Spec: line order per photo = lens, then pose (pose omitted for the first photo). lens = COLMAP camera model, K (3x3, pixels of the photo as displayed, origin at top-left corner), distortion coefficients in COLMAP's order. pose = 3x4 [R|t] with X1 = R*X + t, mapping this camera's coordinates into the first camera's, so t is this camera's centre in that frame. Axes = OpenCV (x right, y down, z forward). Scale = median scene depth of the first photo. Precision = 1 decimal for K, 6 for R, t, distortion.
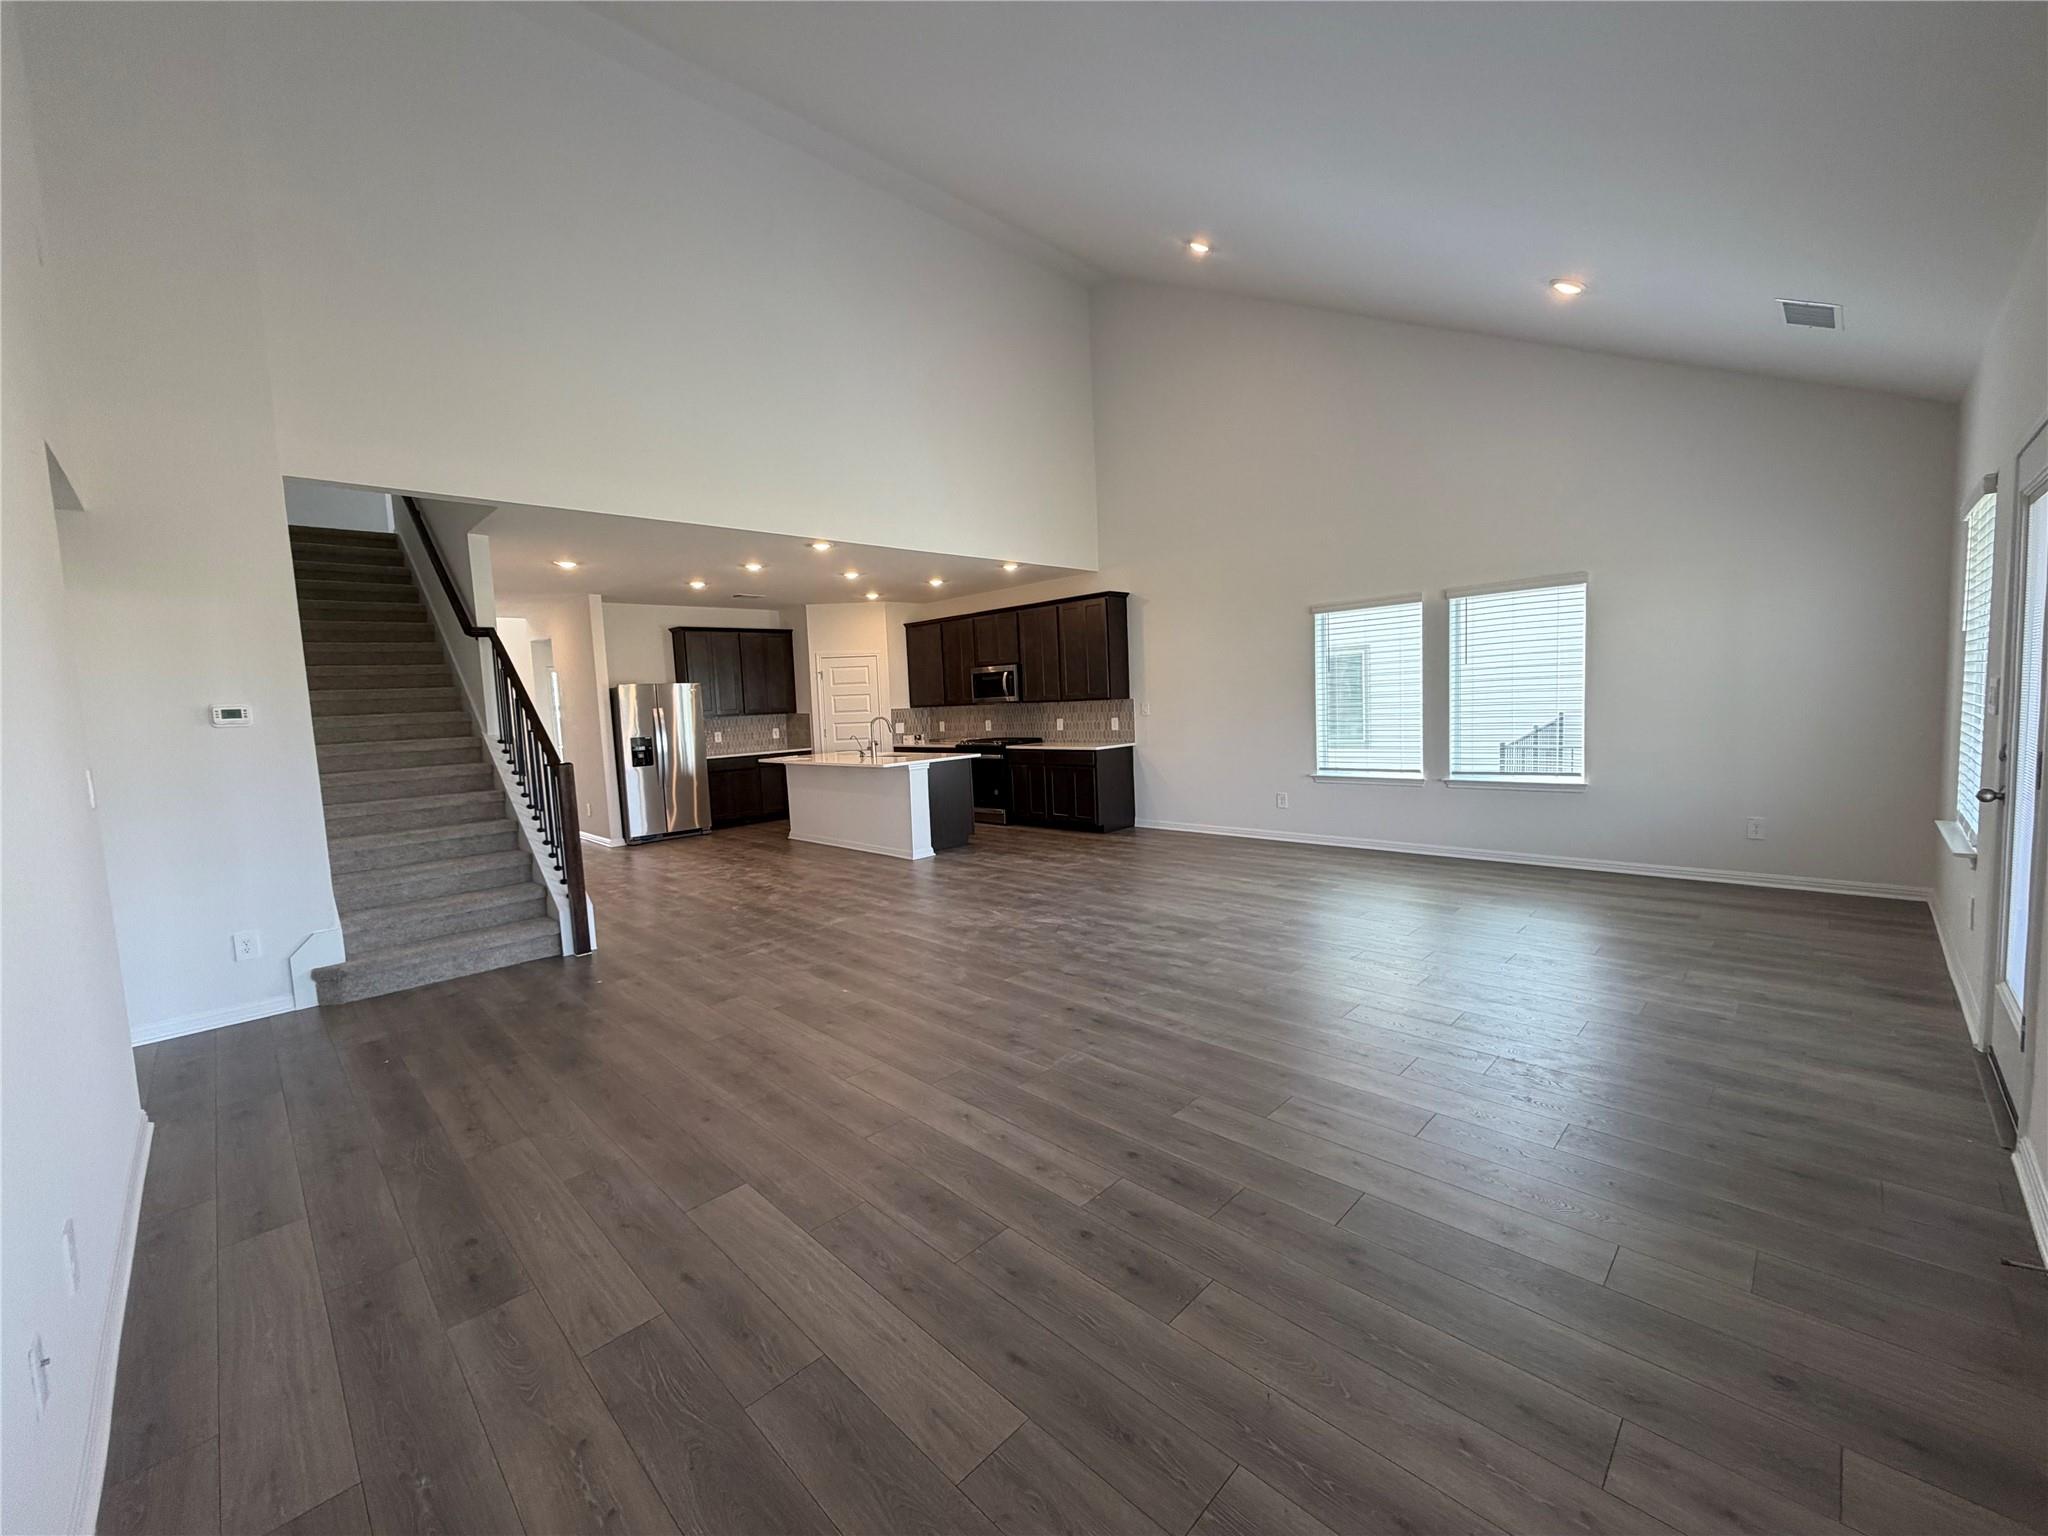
lens RADIAL K [[819.1, 0, 1024.0], [0, 819.1, 768.0], [0, 0, 1]] dist [-0.072457, 0.000003]
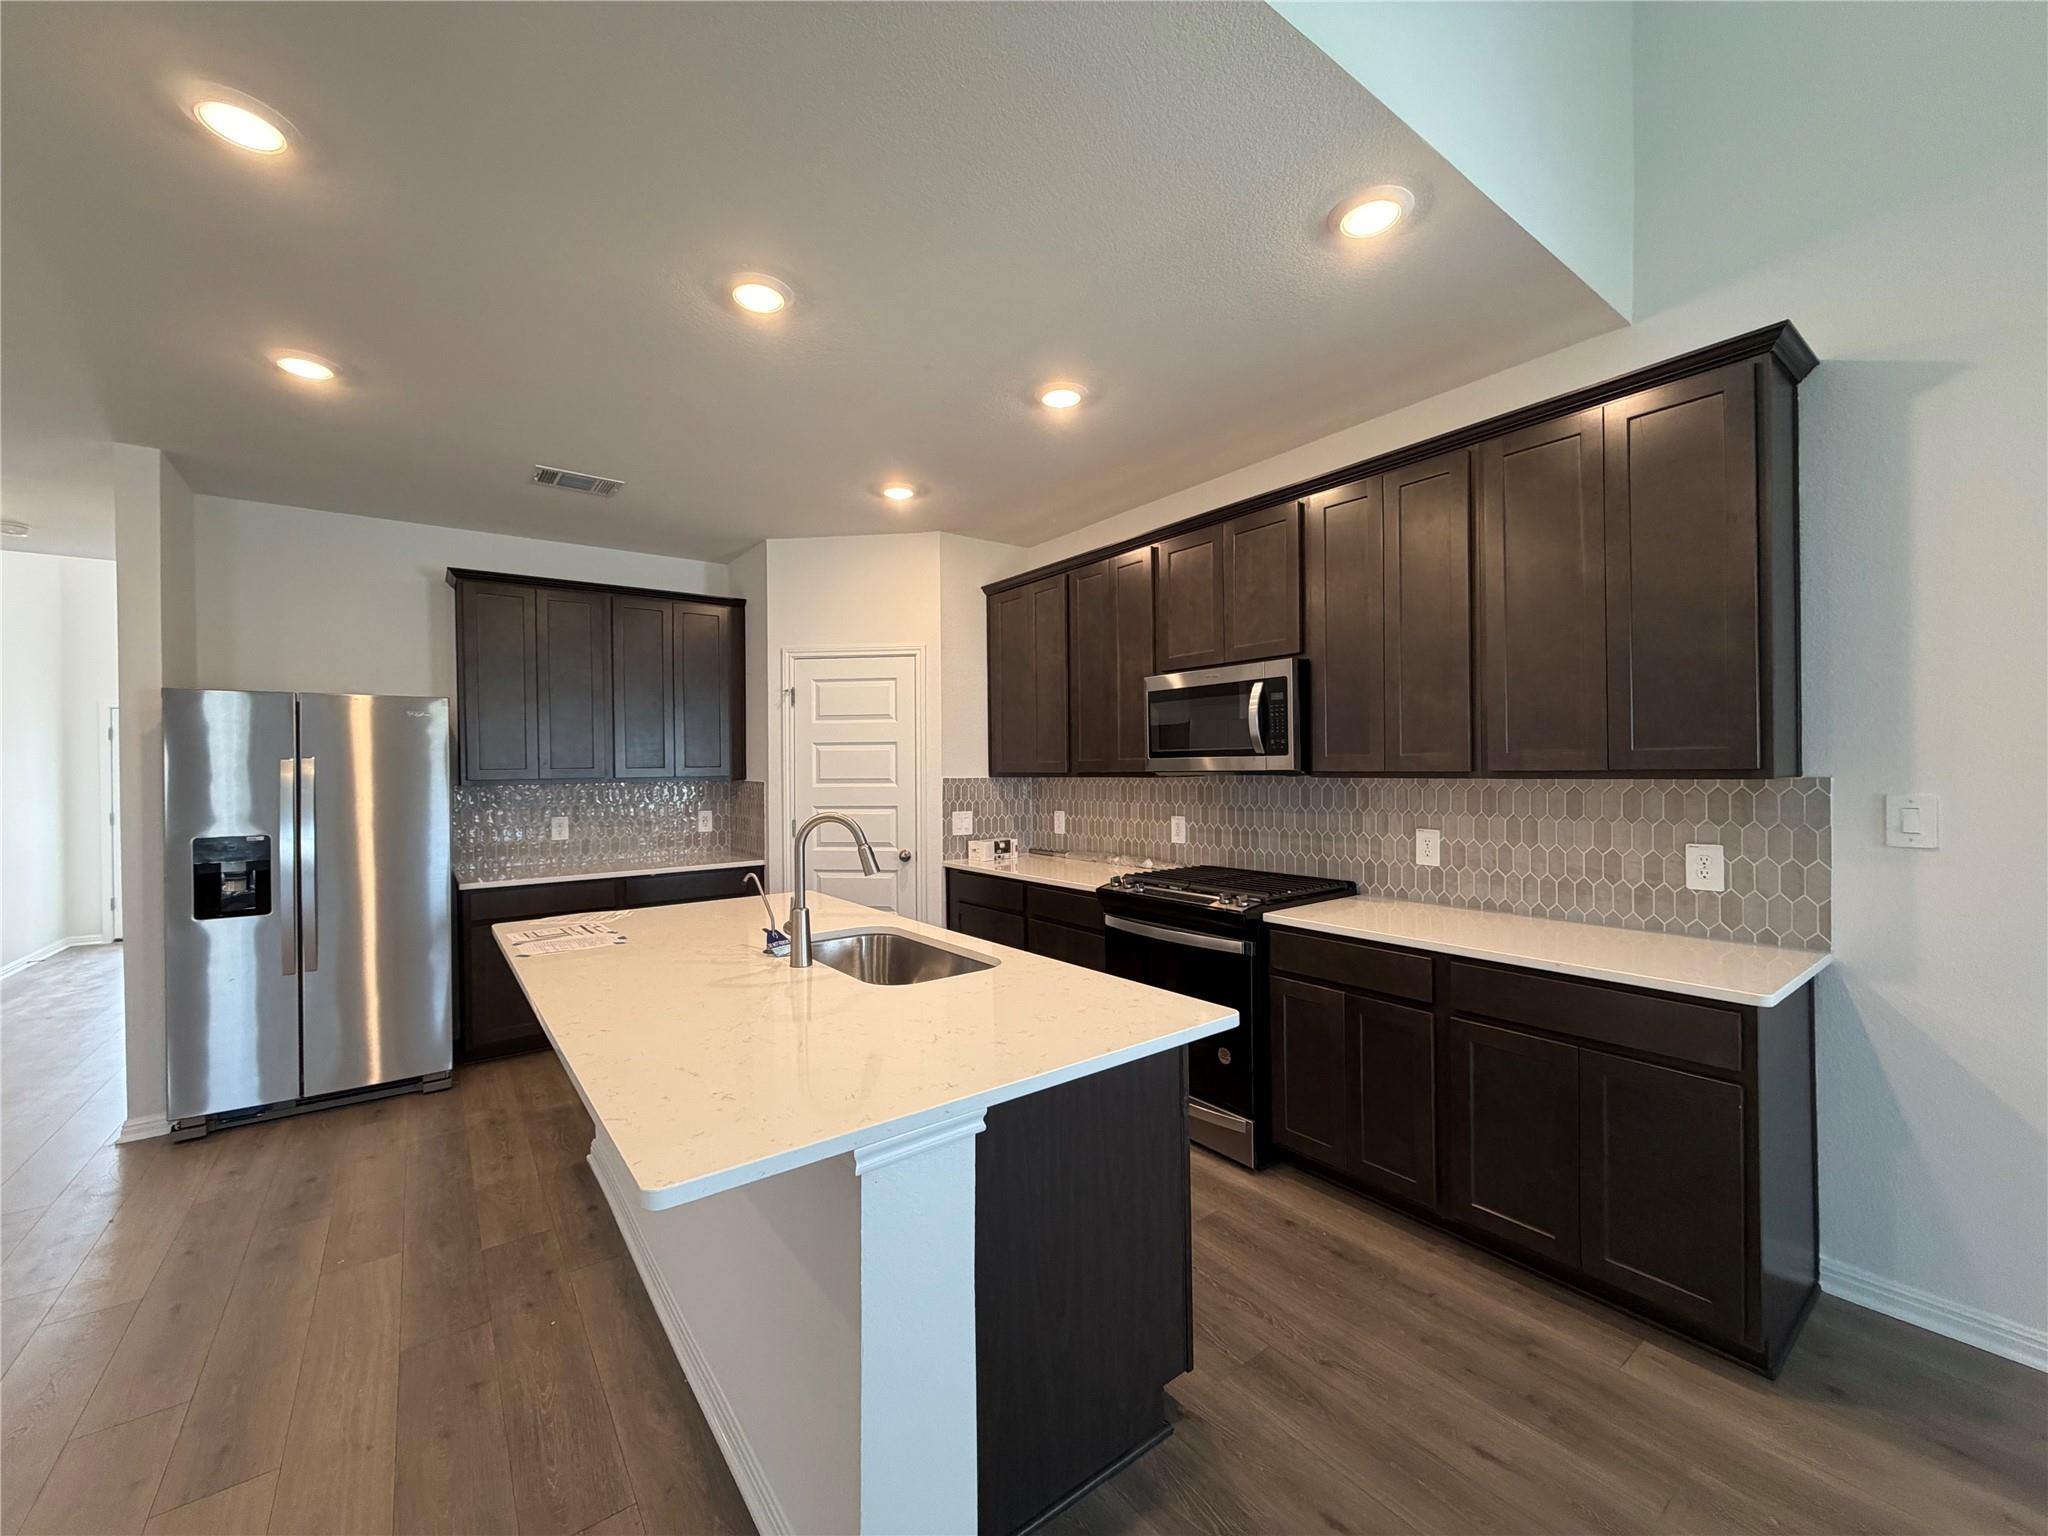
lens RADIAL K [[819.1, 0, 1024.0], [0, 819.1, 768.0], [0, 0, 1]] dist [-0.072457, 0.000003]
pose [[0.989691, 0.029242, -0.140202, -0.062570], [-0.039984, 0.996425, -0.074424, -0.049527], [0.137525, 0.079263, 0.987322, 0.604424]]
